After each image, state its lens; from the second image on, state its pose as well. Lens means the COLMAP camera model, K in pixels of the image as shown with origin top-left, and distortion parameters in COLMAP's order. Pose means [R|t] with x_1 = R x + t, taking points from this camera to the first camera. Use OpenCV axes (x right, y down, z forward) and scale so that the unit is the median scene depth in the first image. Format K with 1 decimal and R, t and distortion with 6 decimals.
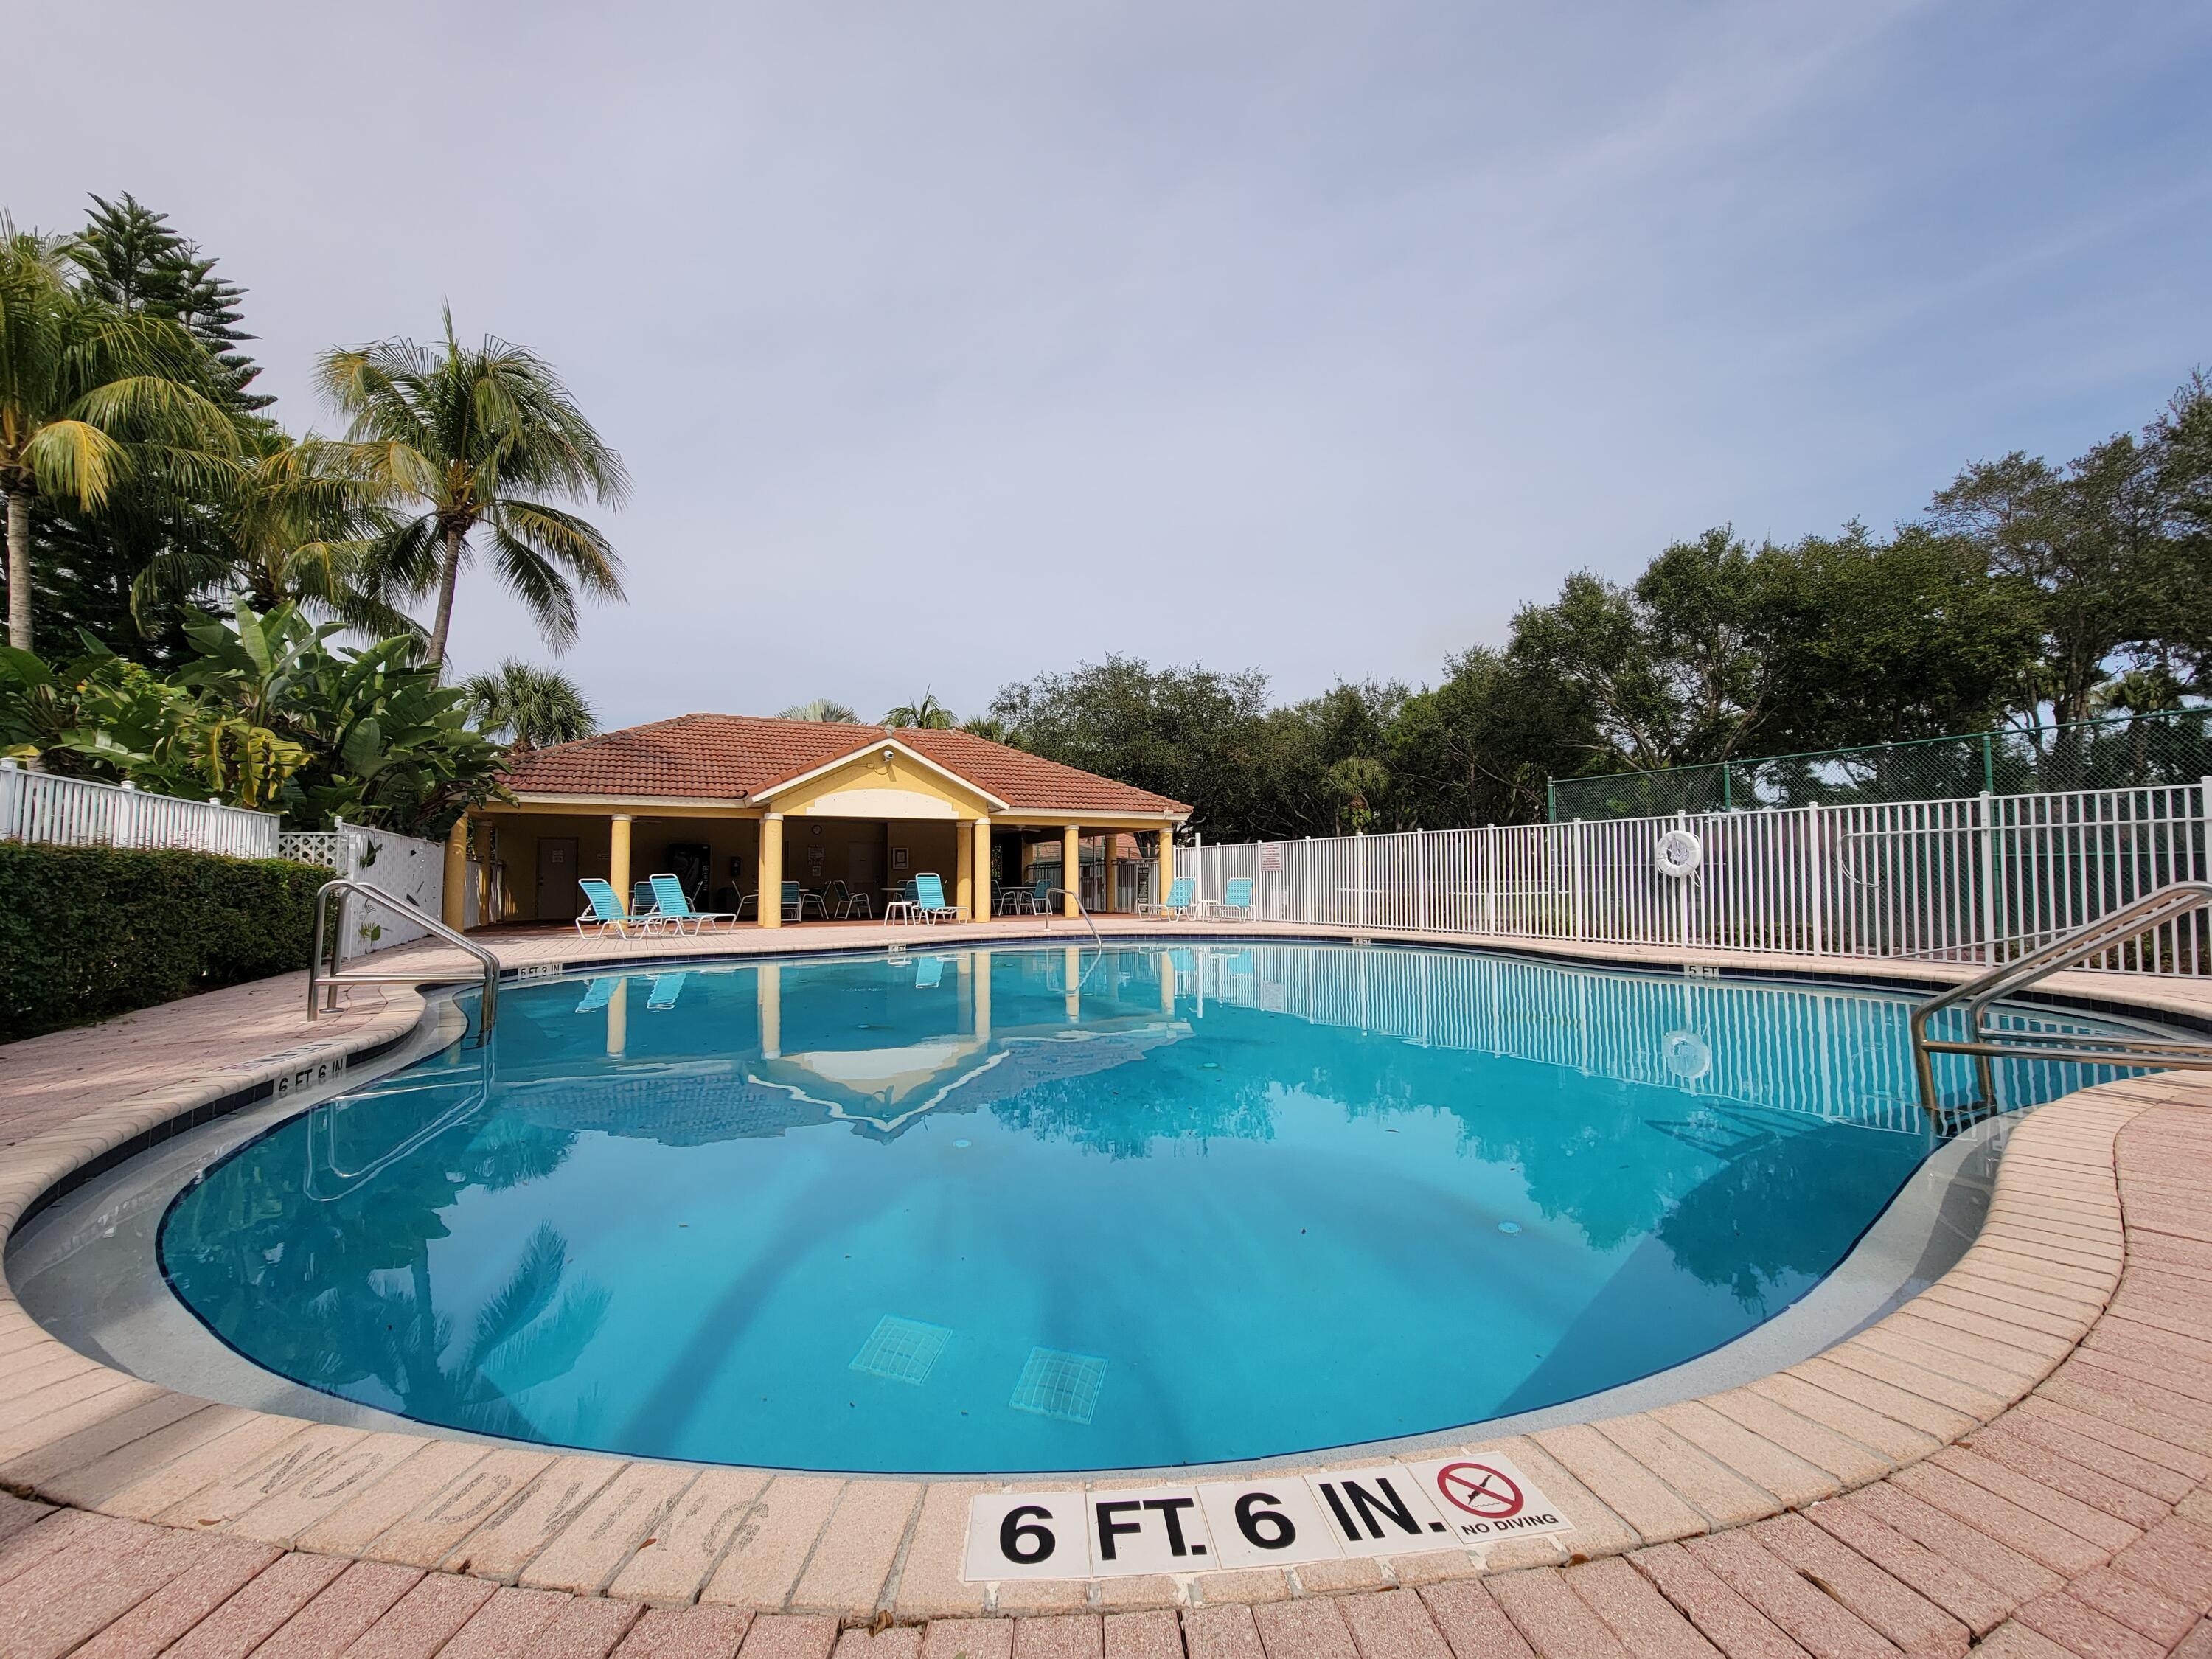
lens RADIAL K [[898.4, 0, 1096.6], [0, 898.4, 844.1], [0, 0, 1]] dist [-0.002338, -0.000314]
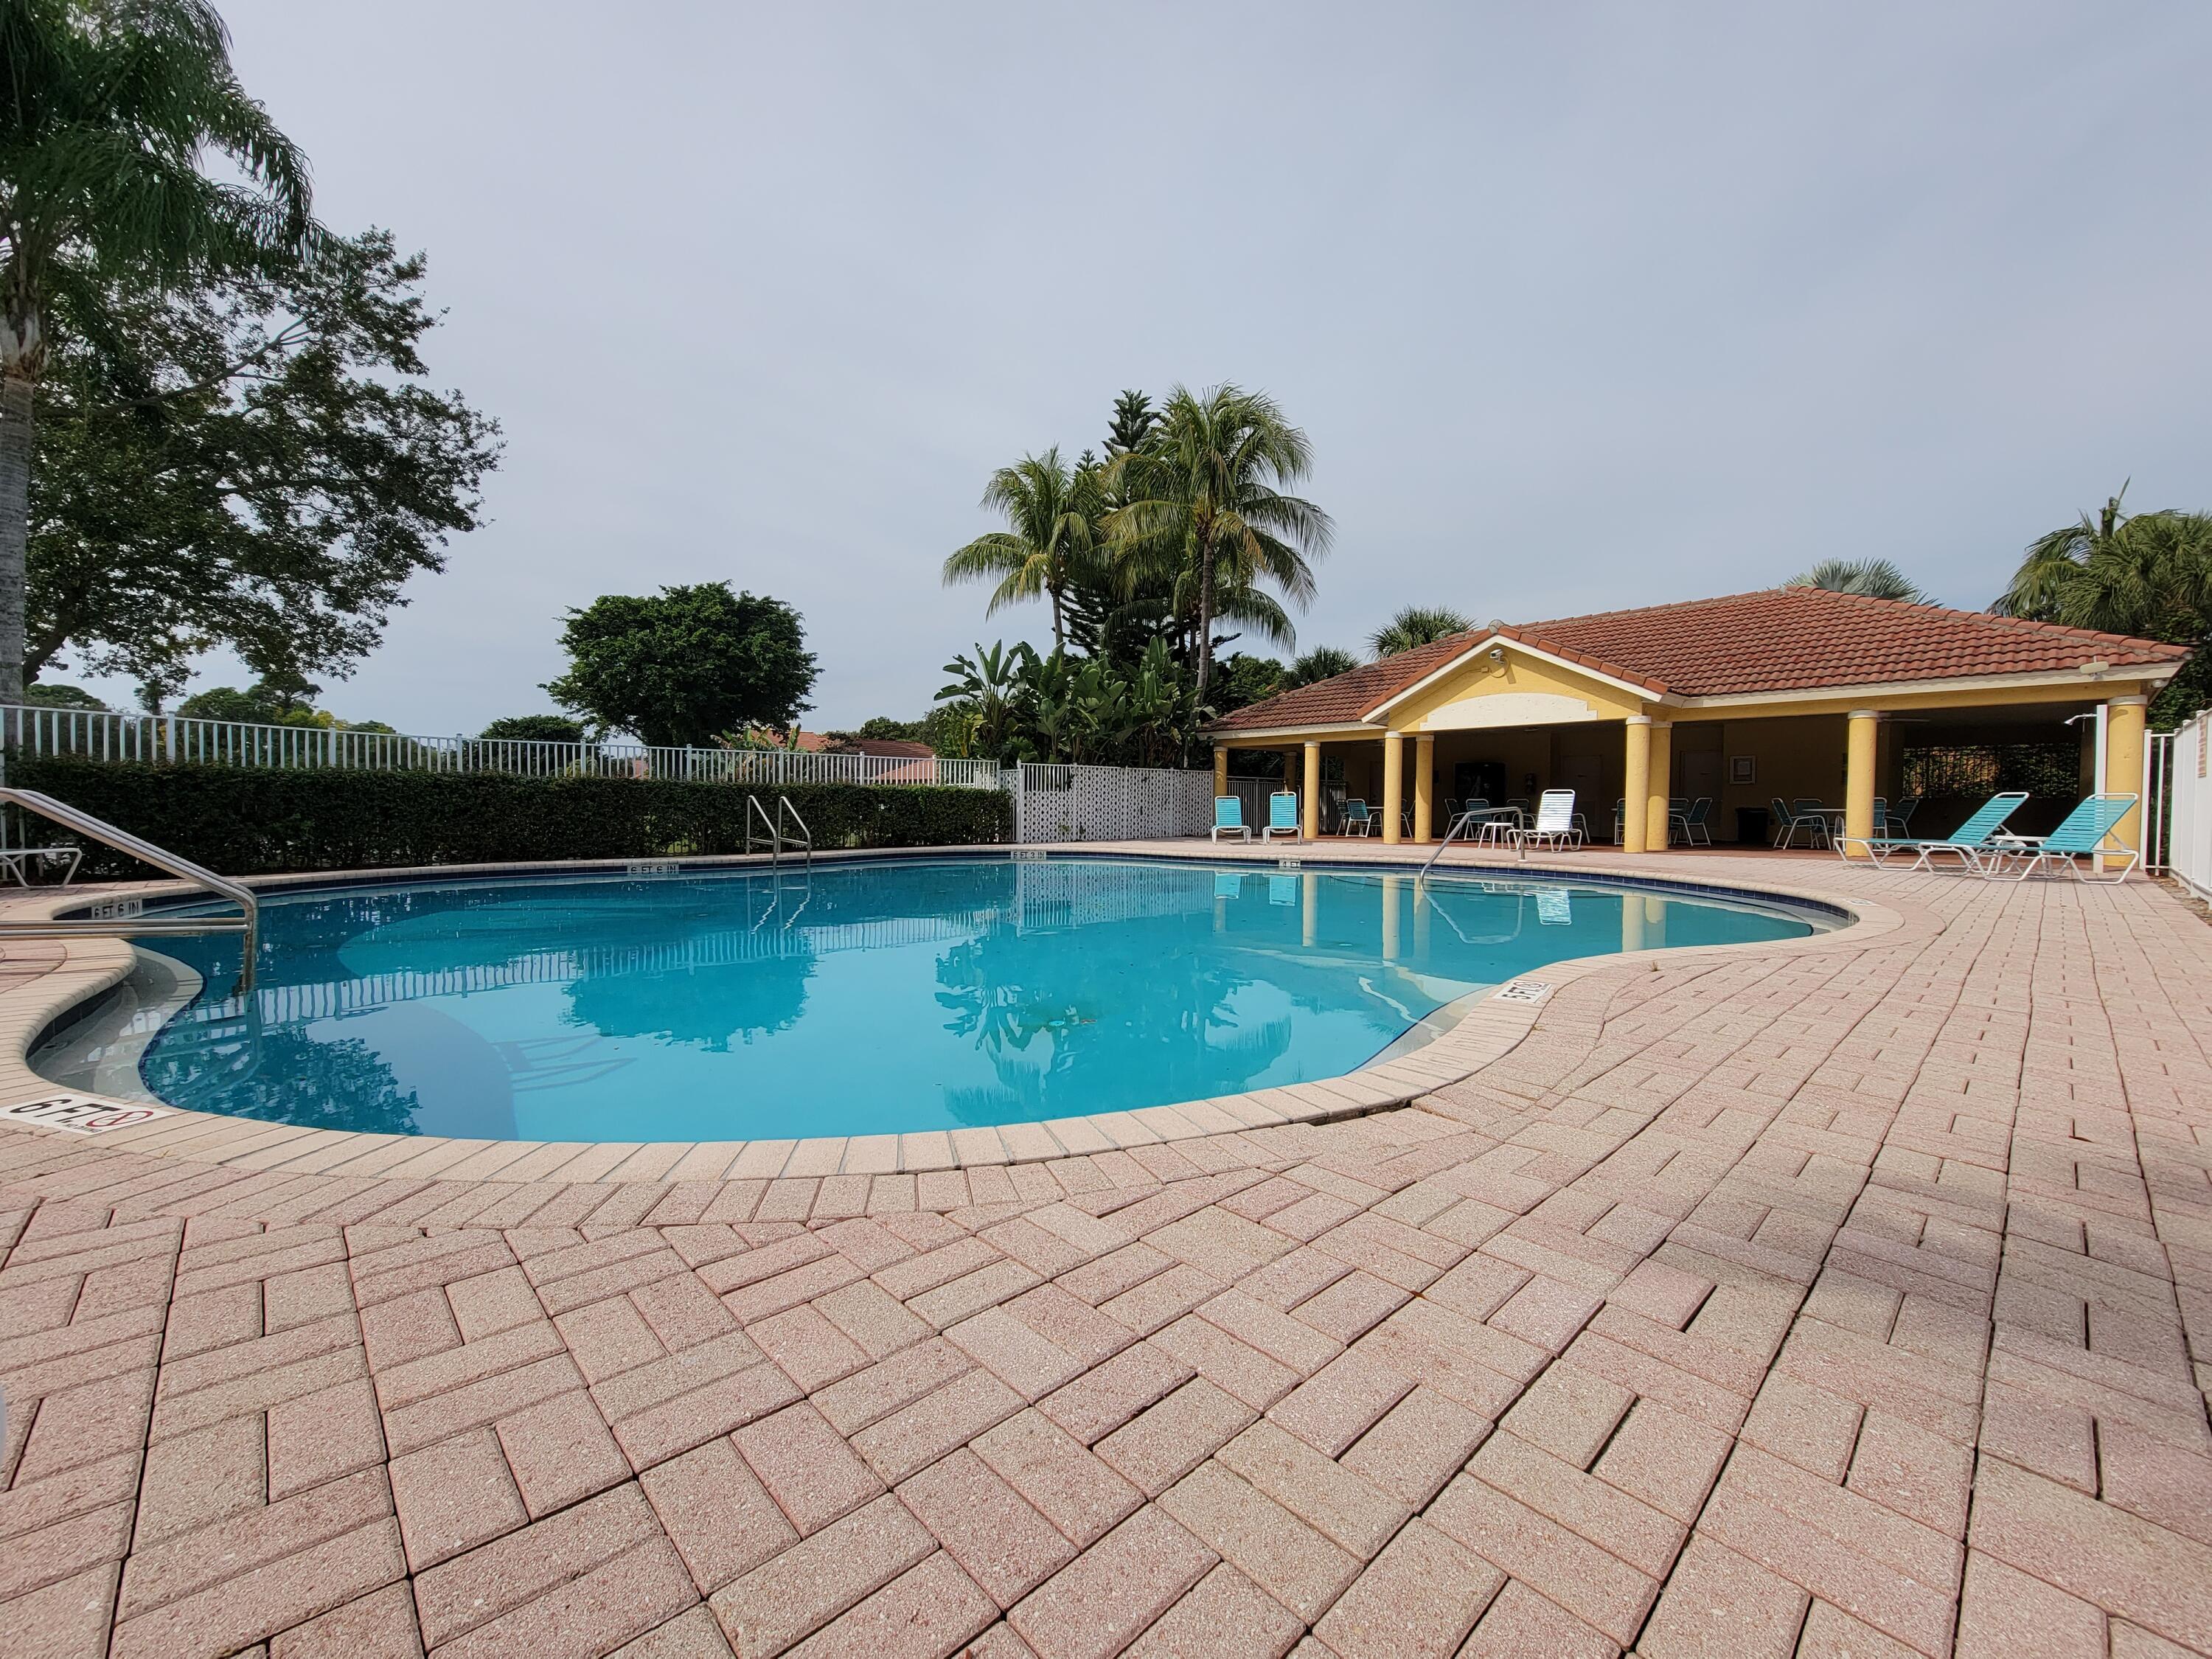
lens RADIAL K [[898.4, 0, 1100.5], [0, 898.4, 830.0], [0, 0, 1]] dist [-0.002338, -0.000314]
pose [[0.315405, 0.035806, -0.948281, 0.508169], [0.037909, 0.998015, 0.050293, 0.013741], [0.948200, -0.051811, 0.313422, 0.360562]]
